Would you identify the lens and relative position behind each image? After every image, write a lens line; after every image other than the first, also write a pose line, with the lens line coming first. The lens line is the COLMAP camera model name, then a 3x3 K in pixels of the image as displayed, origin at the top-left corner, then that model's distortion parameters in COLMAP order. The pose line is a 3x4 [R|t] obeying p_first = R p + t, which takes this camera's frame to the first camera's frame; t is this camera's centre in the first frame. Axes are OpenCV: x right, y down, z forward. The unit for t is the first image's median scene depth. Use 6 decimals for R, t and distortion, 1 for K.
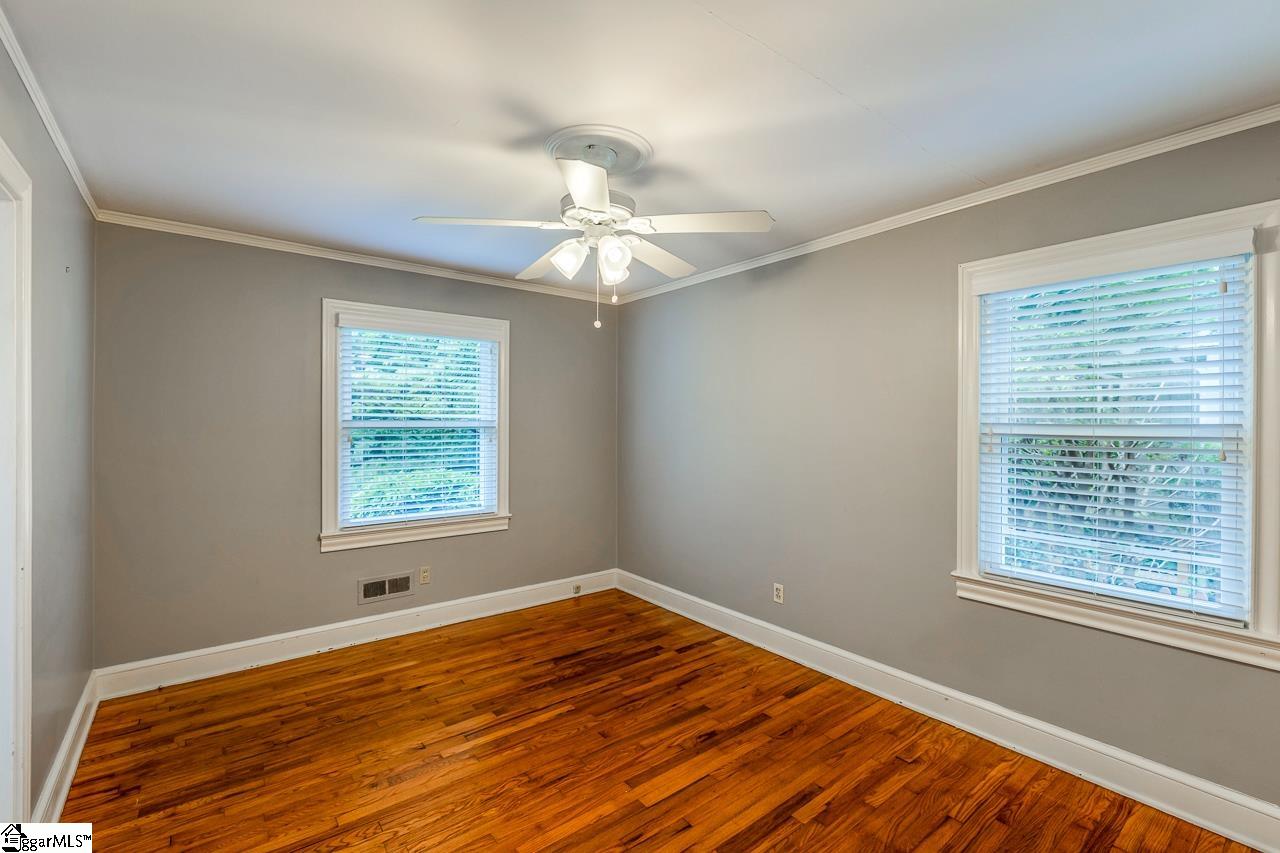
lens RADIAL K [[550.4, 0, 633.3], [0, 550.4, 421.8], [0, 0, 1]] dist [0.000622, 0.000054]
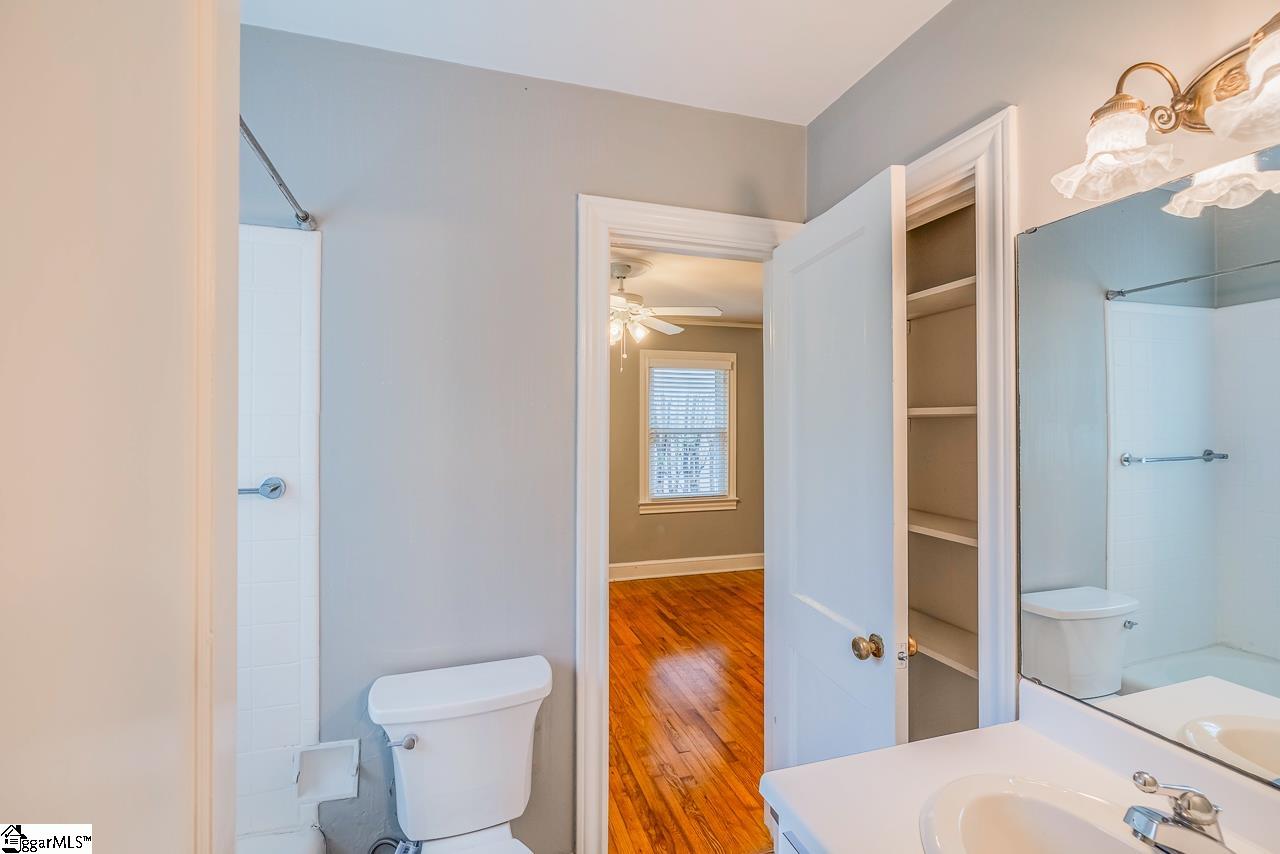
lens RADIAL K [[550.4, 0, 633.3], [0, 550.4, 422.3], [0, 0, 1]] dist [0.000622, 0.000054]
pose [[0.361974, 0.002668, 0.932185, -1.655326], [0.002605, 0.999989, -0.003874, -0.012707], [-0.932185, 0.003830, 0.361963, 0.377525]]
